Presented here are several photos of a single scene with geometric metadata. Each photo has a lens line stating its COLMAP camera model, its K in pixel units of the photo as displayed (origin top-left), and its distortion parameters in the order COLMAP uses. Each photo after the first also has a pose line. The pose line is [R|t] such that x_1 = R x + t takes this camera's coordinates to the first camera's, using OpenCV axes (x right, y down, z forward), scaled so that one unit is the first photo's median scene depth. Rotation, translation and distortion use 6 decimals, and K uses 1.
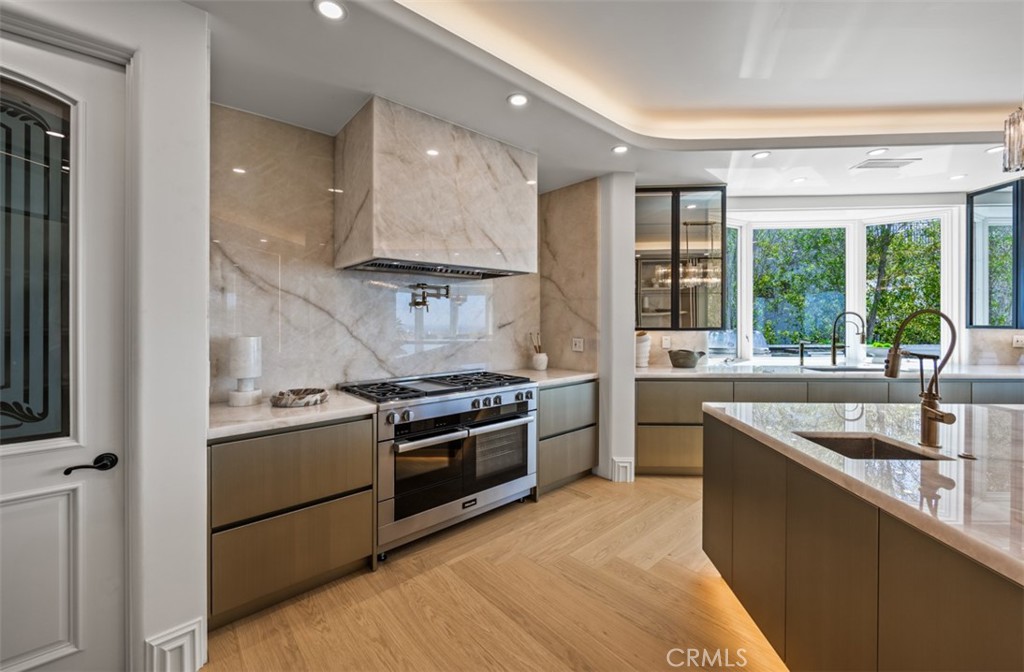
lens RADIAL K [[415.5, 0, 512.1], [0, 415.5, 327.4], [0, 0, 1]] dist [0.000678, 0.000214]
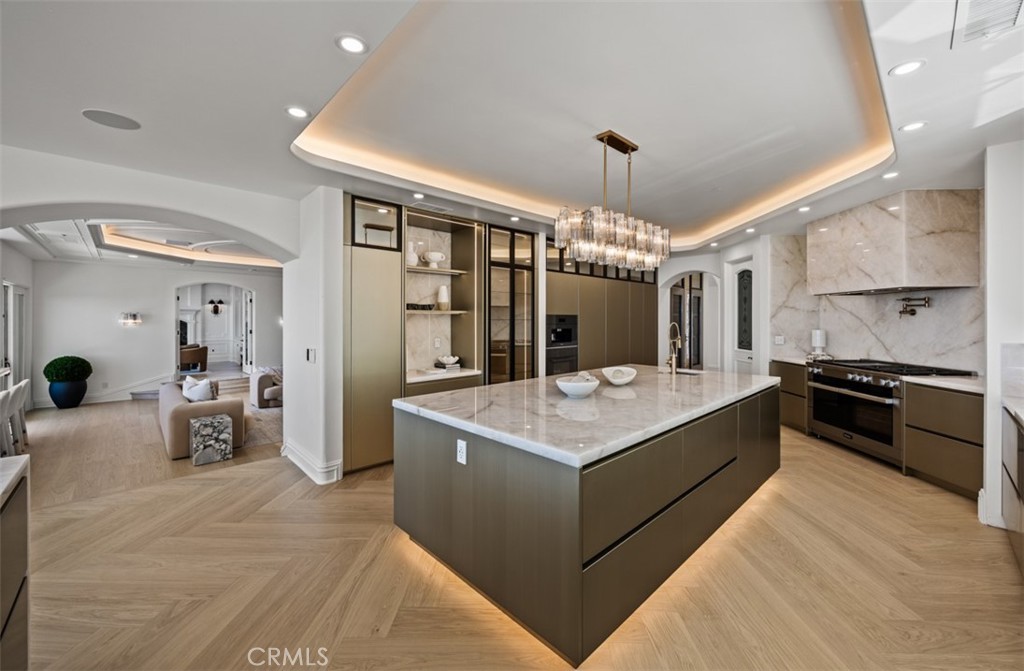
lens RADIAL K [[404.2, 0, 512.5], [0, 404.2, 315.3], [0, 0, 1]] dist [-0.000038, 0.000000]
pose [[-0.684224, -0.003455, -0.729263, 1.913521], [-0.006501, 0.999978, 0.001362, -0.046236], [0.729243, 0.005673, -0.684232, 1.092057]]
